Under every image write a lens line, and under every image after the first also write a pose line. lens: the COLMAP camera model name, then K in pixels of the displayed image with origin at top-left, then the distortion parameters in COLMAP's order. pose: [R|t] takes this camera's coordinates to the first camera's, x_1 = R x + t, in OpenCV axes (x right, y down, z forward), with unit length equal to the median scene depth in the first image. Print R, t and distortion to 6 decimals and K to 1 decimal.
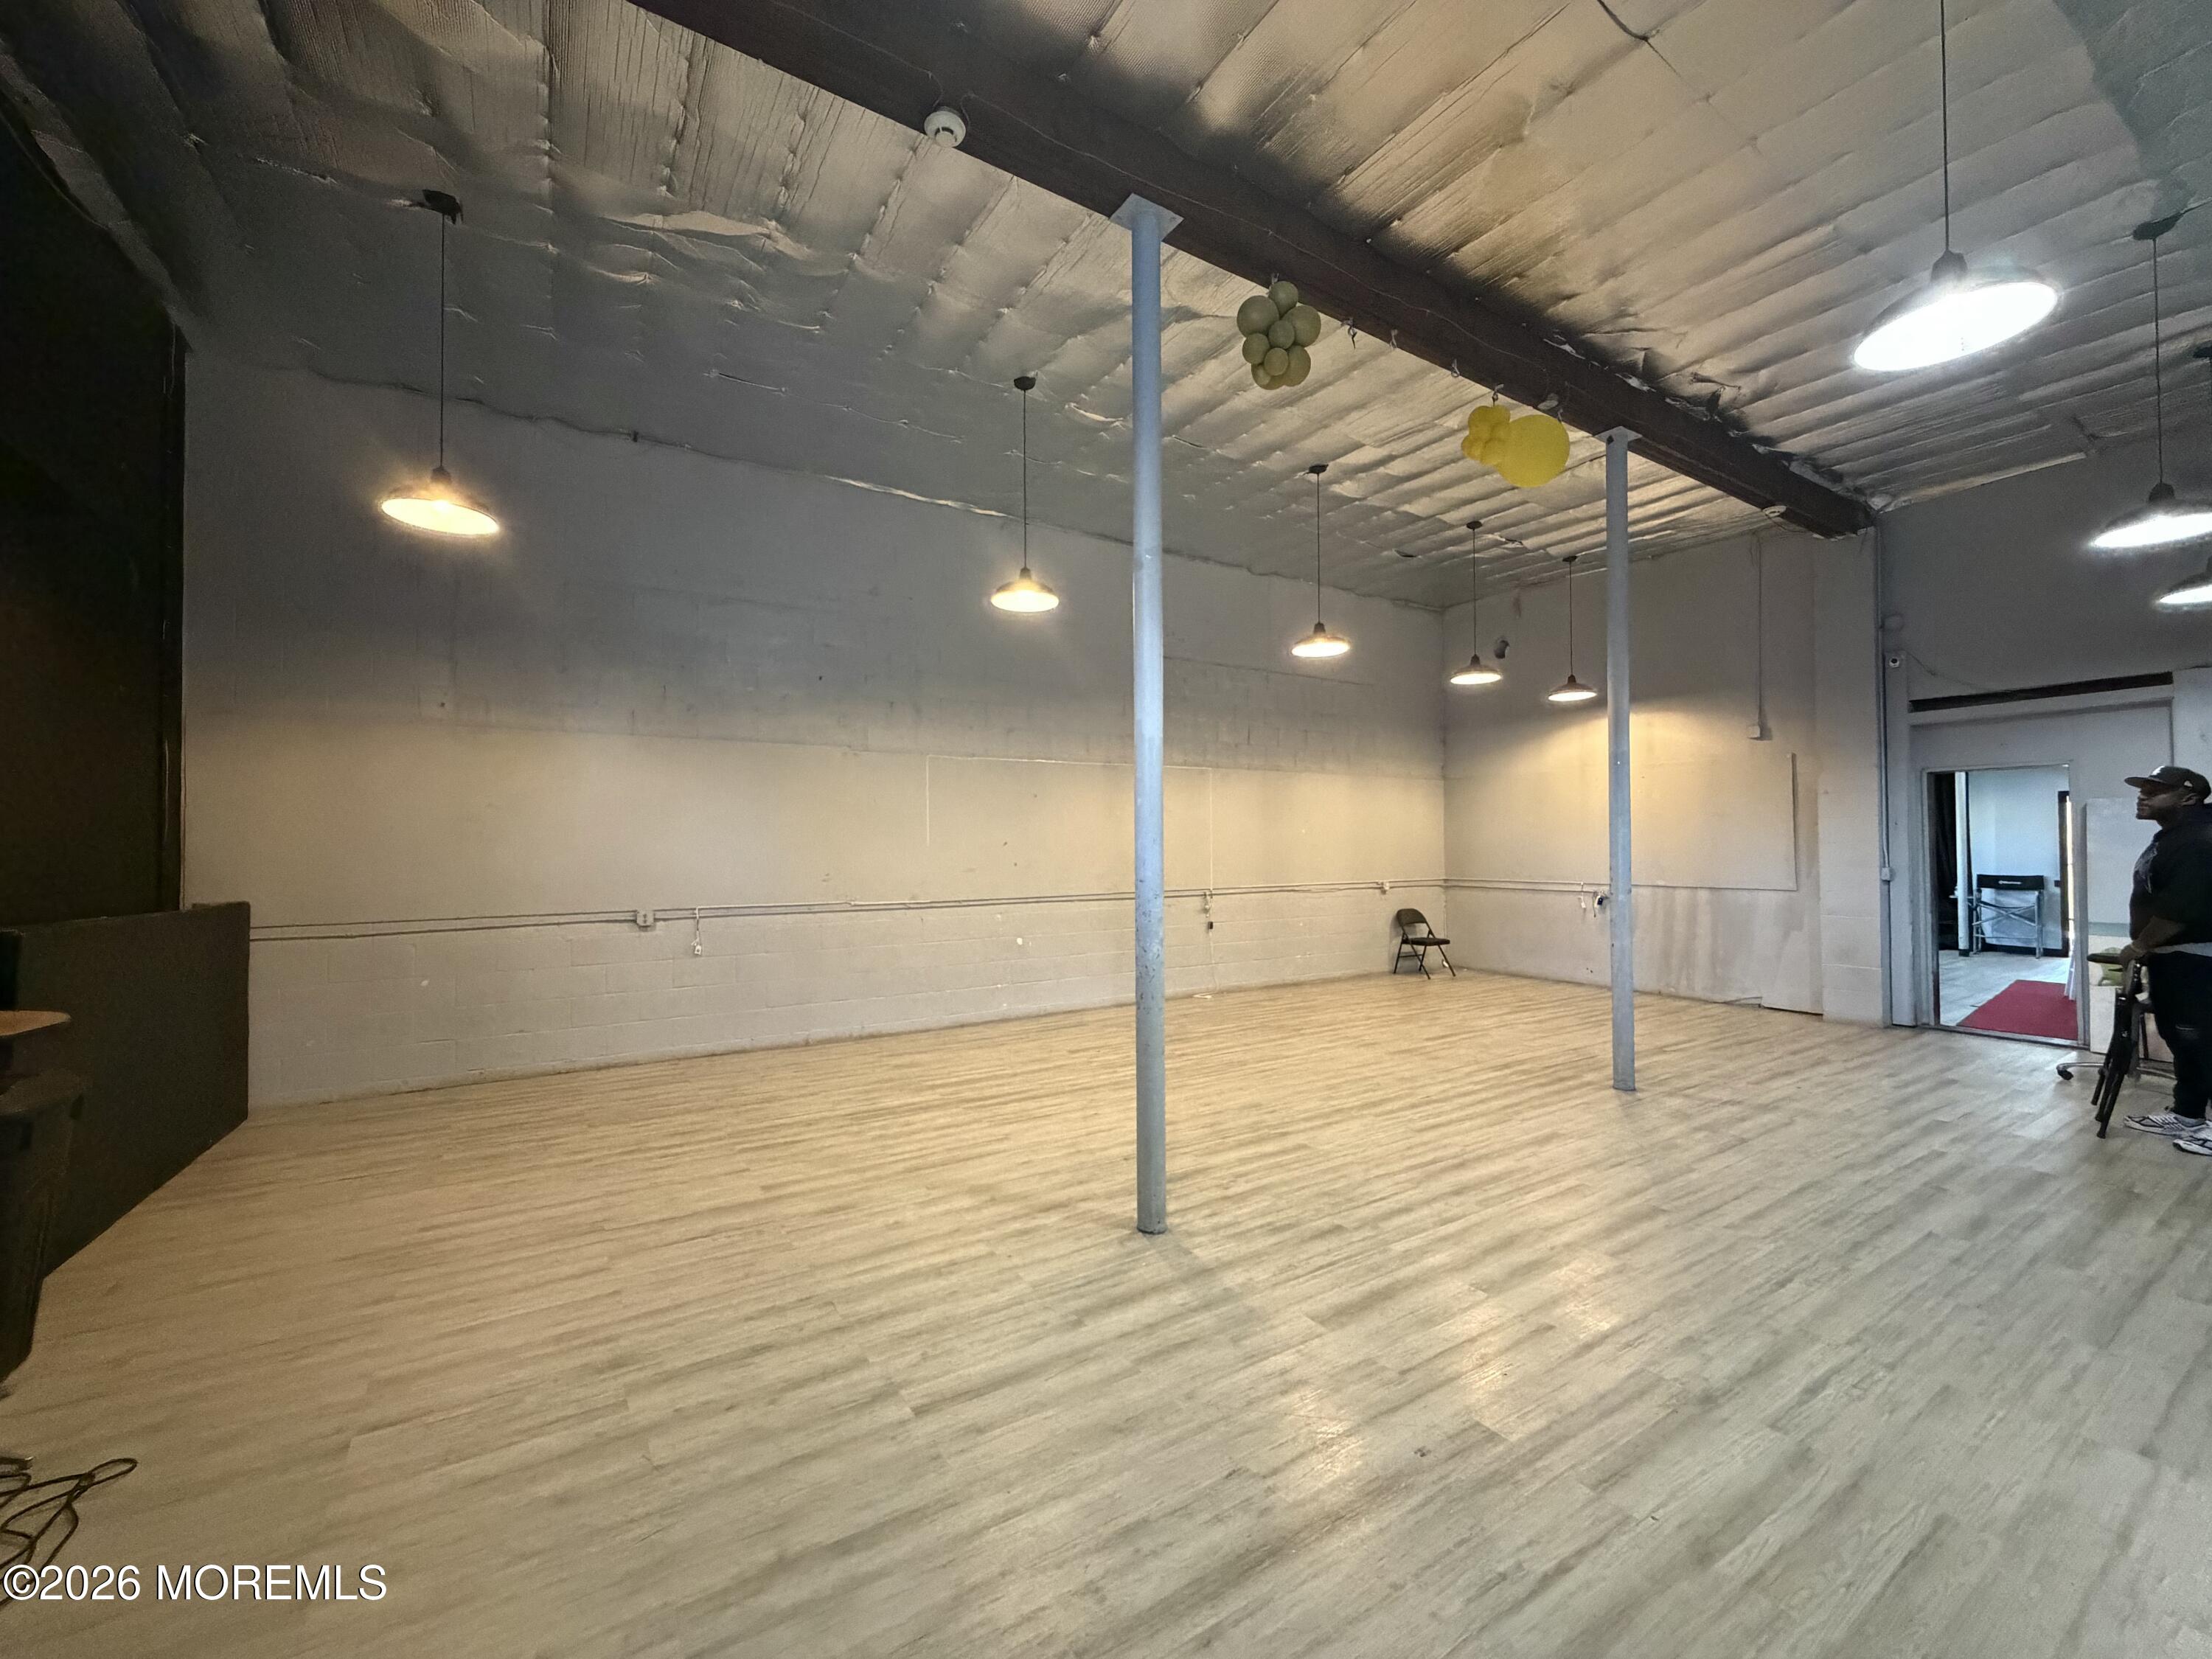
lens RADIAL K [[882.6, 0, 1100.2], [0, 882.6, 831.1], [0, 0, 1]] dist [-0.000136, -0.000242]
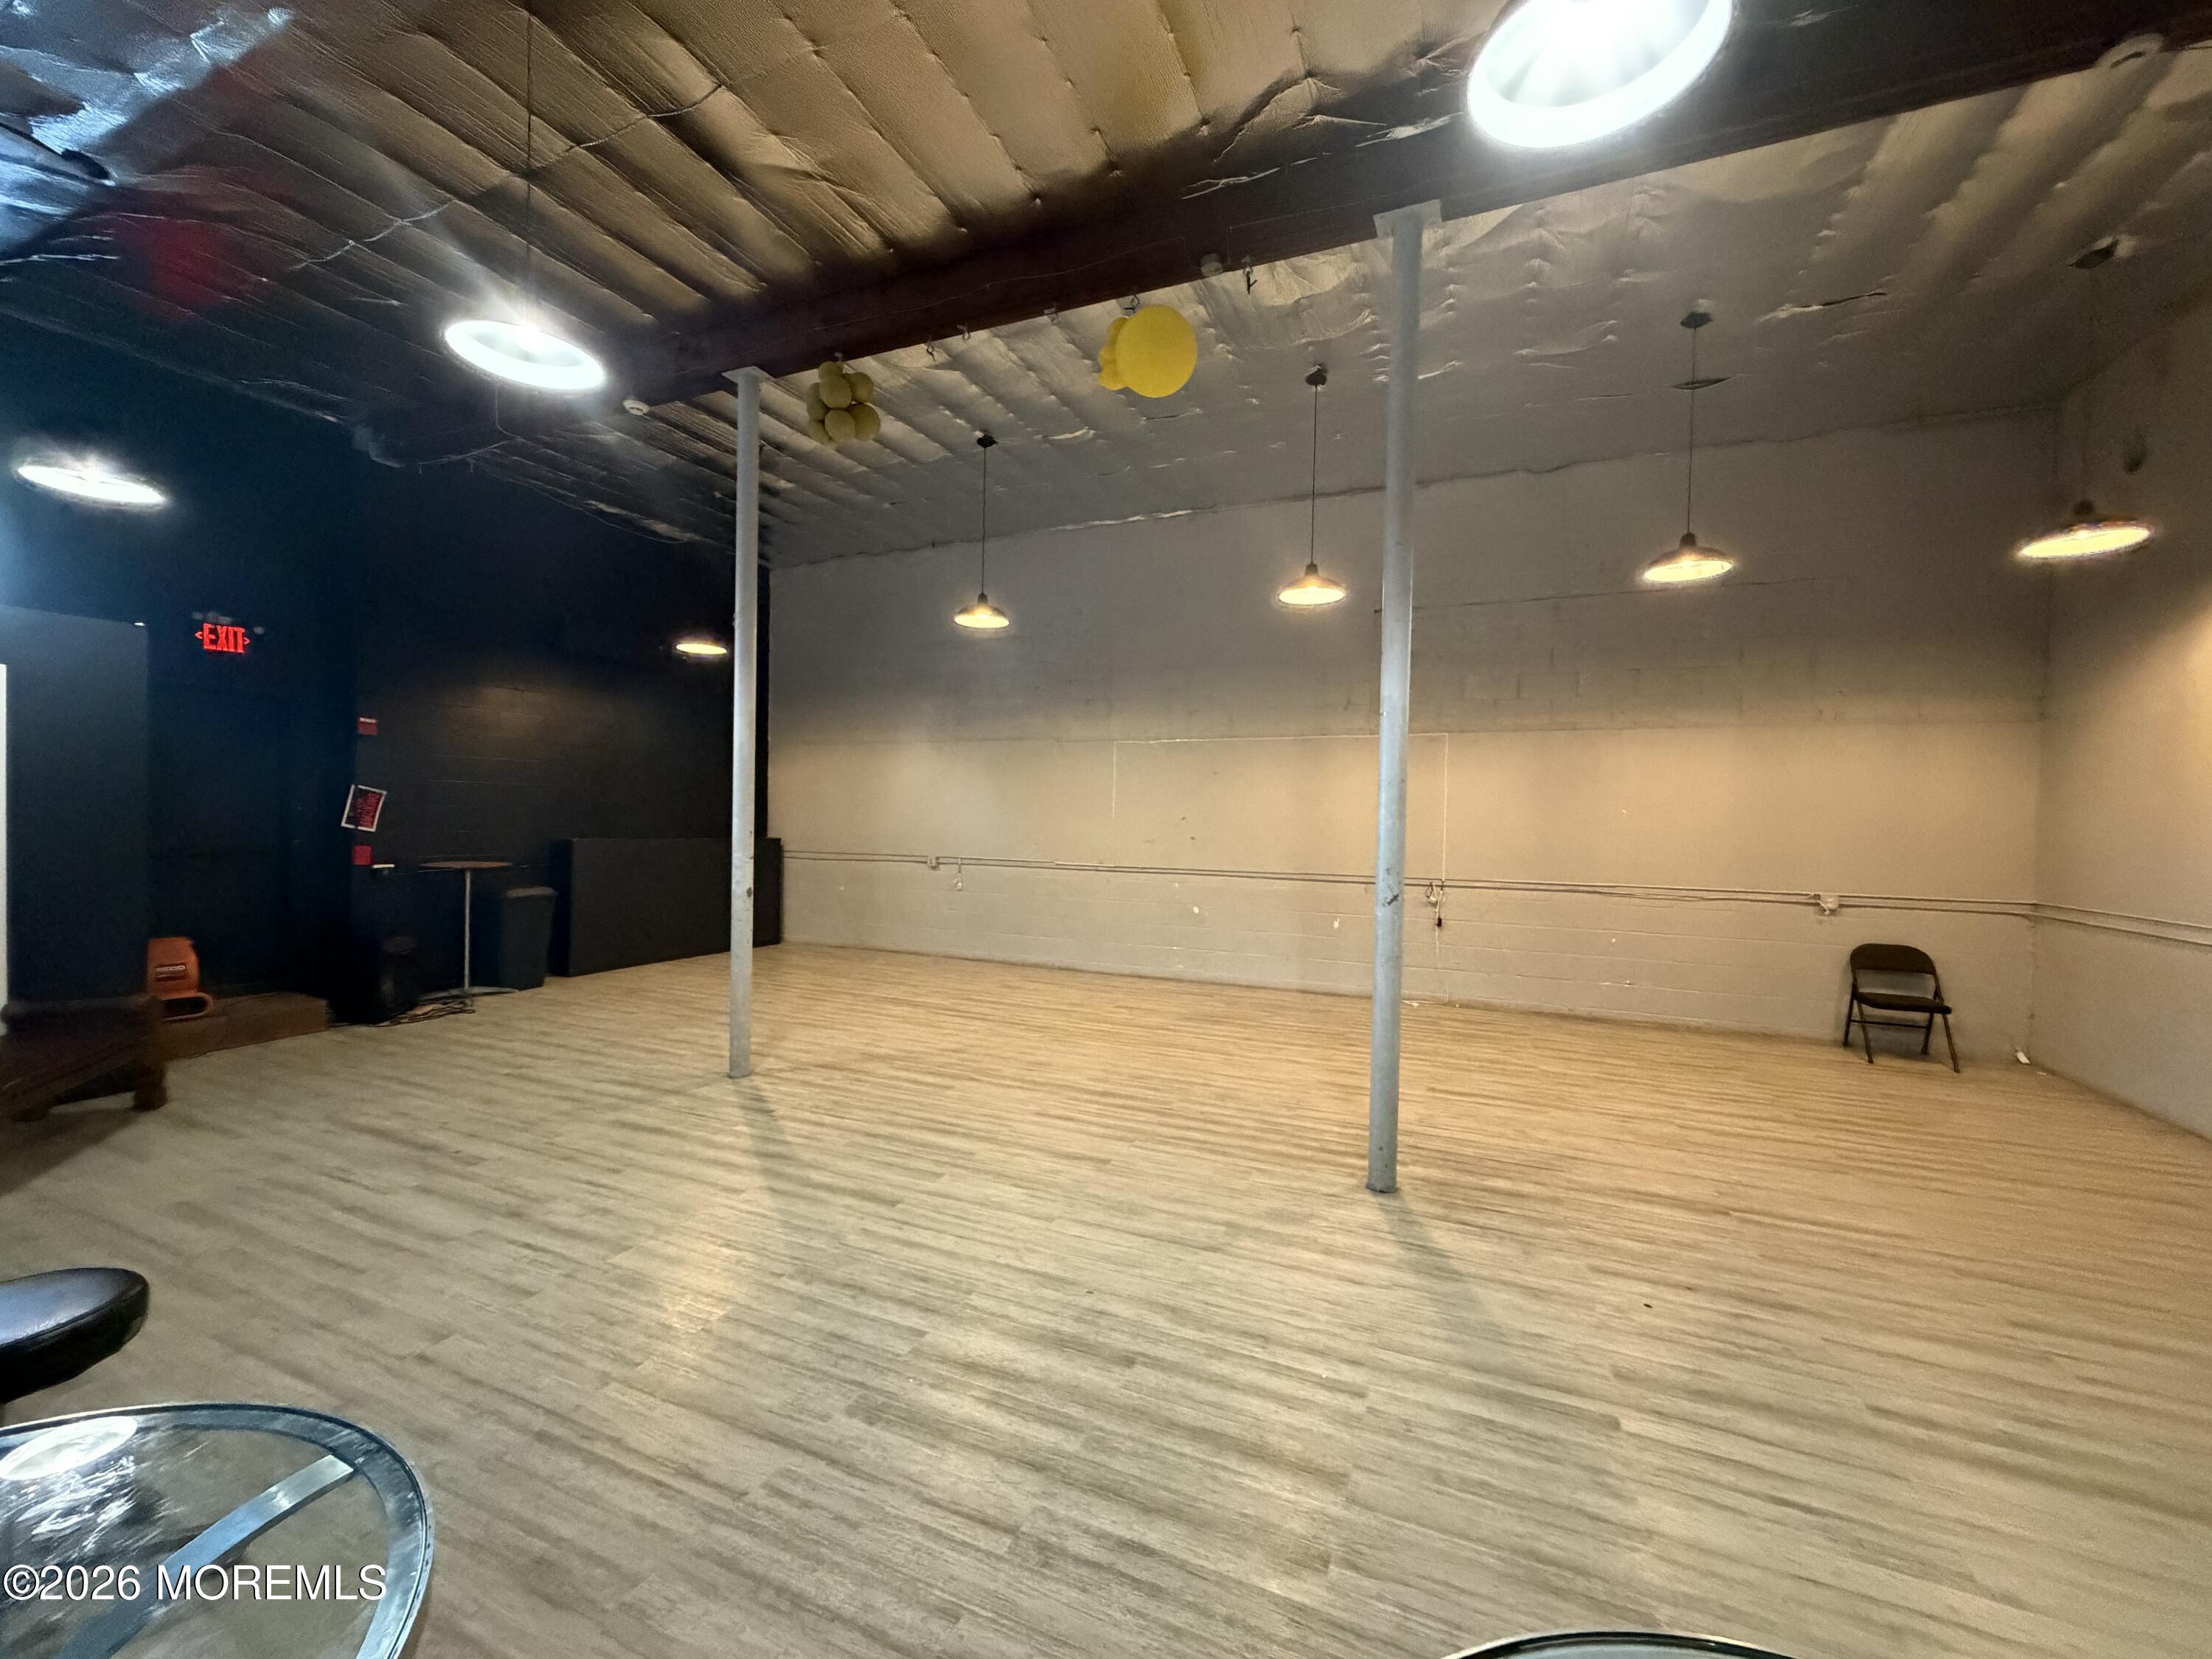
lens RADIAL K [[882.6, 0, 1100.4], [0, 882.6, 830.7], [0, 0, 1]] dist [-0.000136, -0.000242]
pose [[0.560795, 0.031184, -0.827367, 1.025541], [-0.007779, 0.999445, 0.032397, -0.007034], [0.827918, -0.011732, 0.560727, 0.432846]]
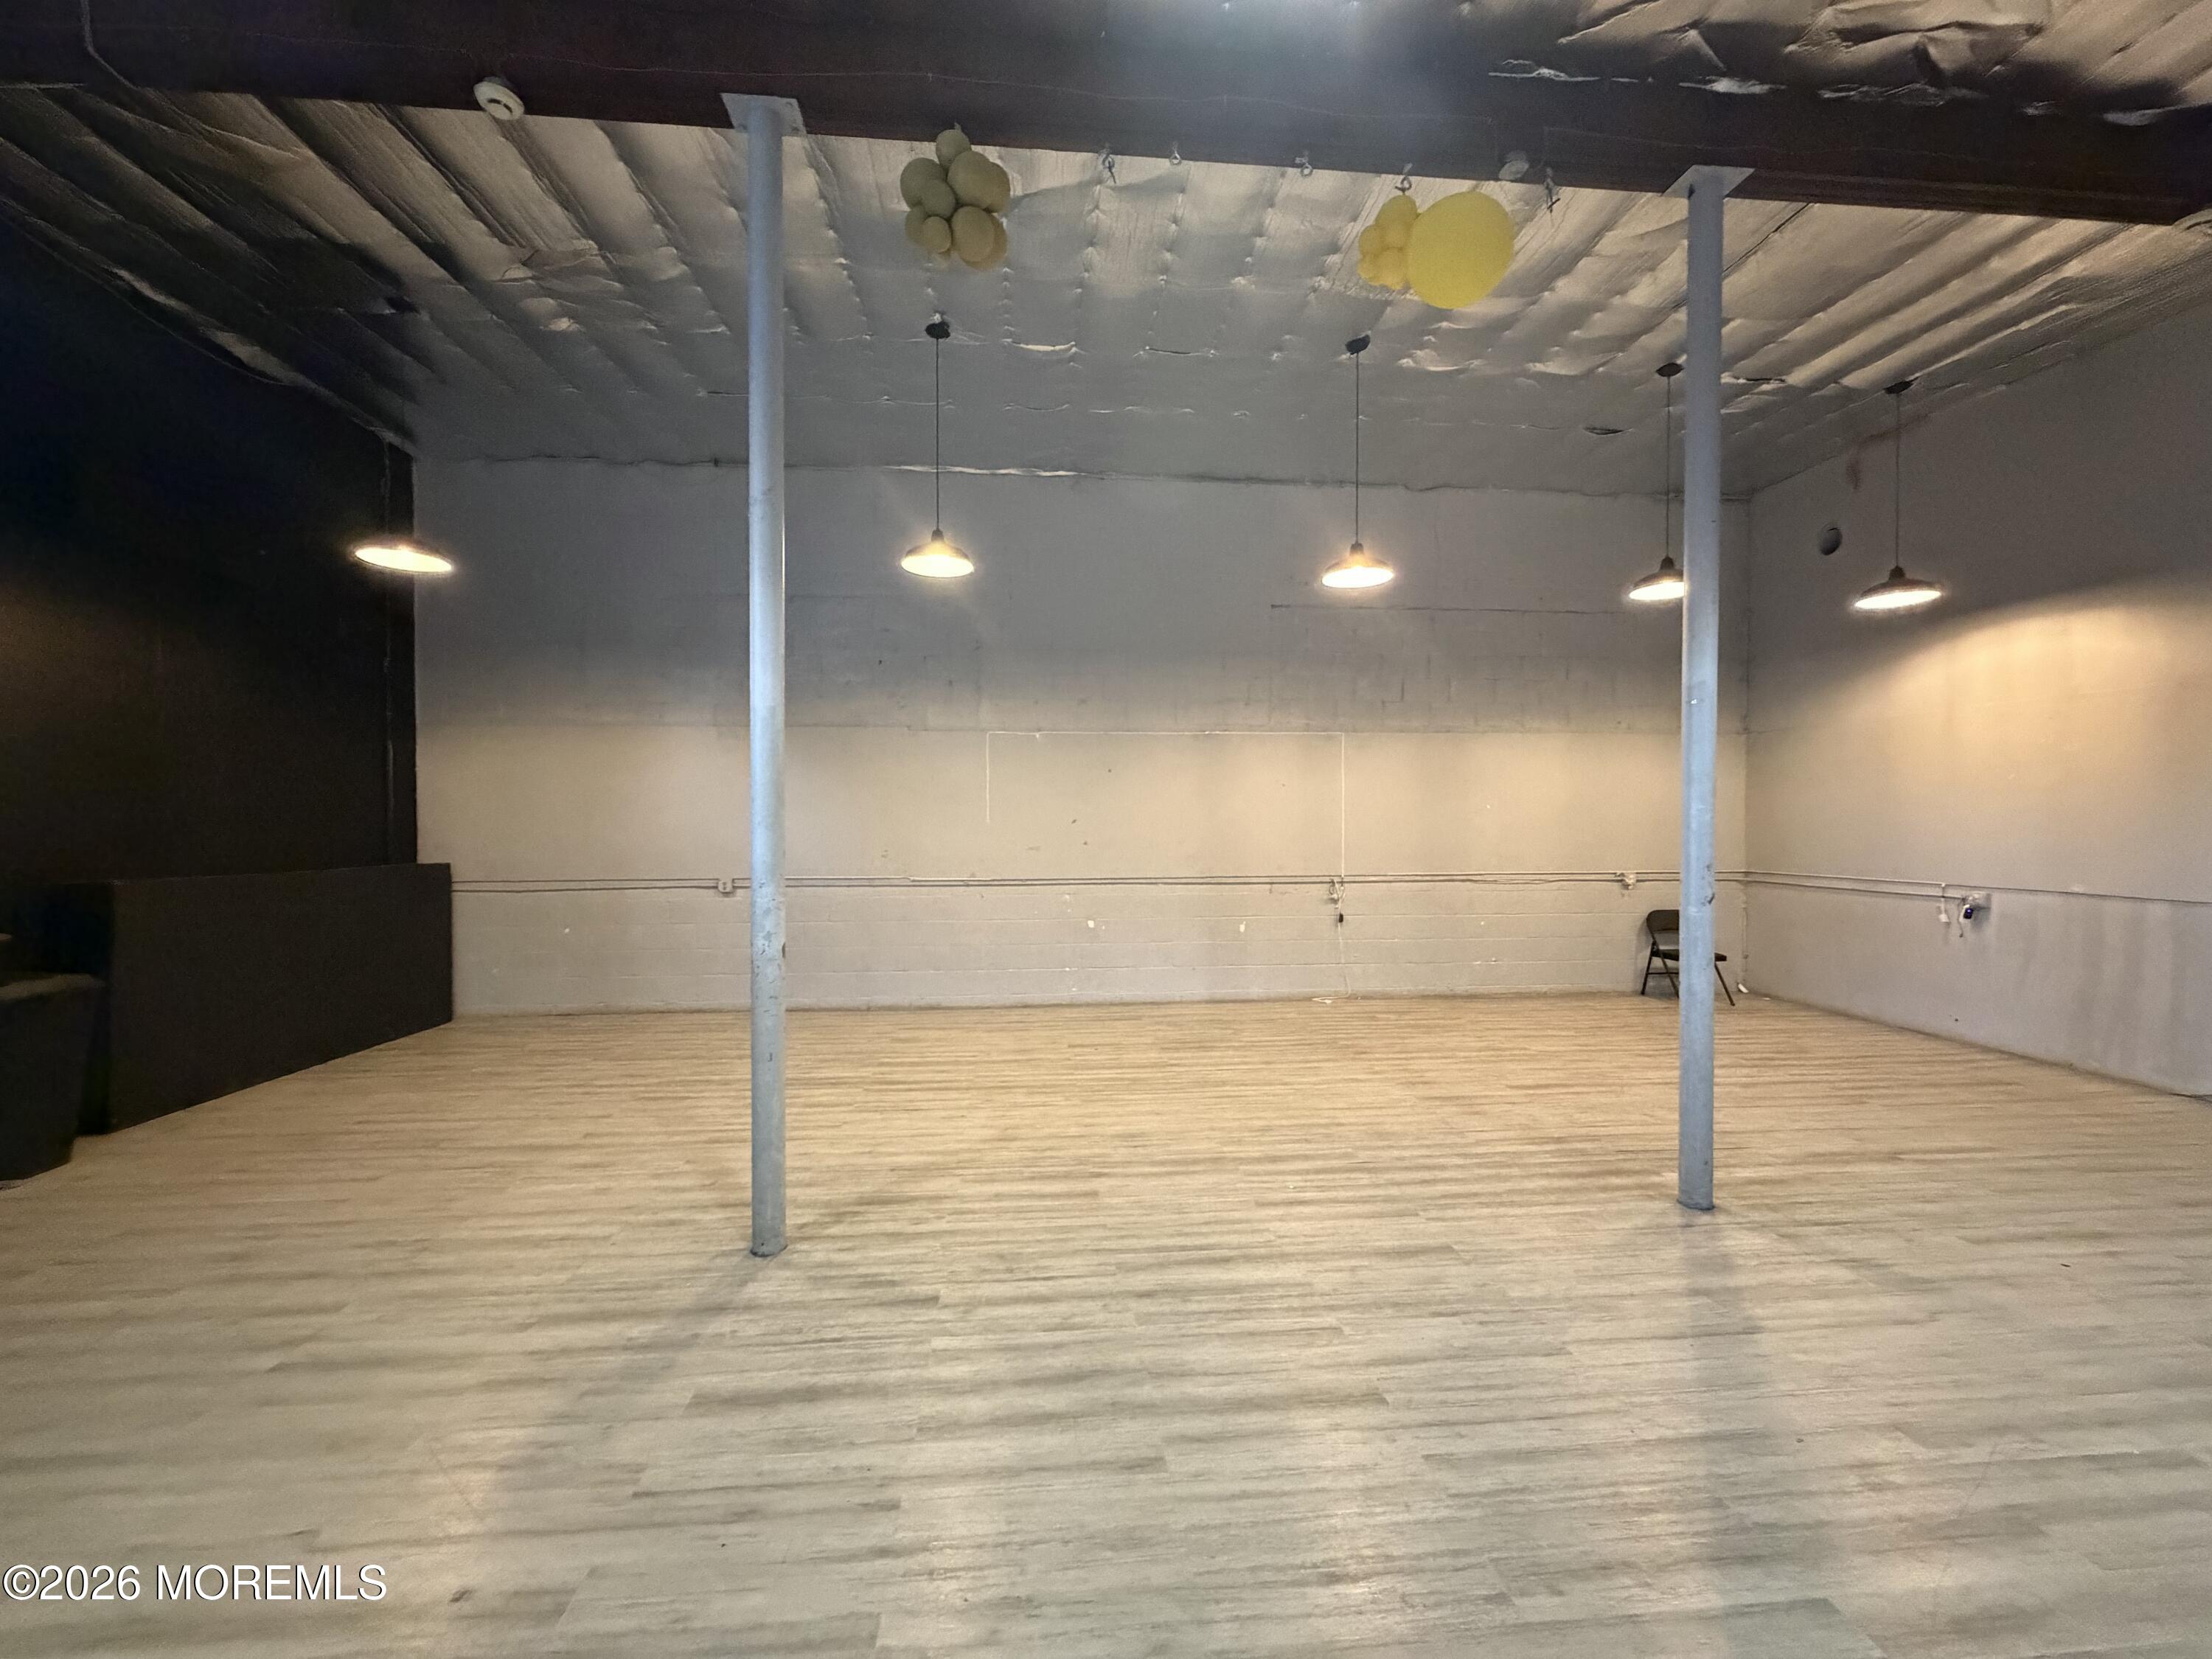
lens RADIAL K [[882.6, 0, 1100.8], [0, 882.6, 832.8], [0, 0, 1]] dist [-0.000136, -0.000242]
pose [[0.890807, 0.010360, -0.454264, 0.493201], [0.003902, 0.999529, 0.030447, -0.003126], [0.454365, -0.028895, 0.890347, 0.228650]]
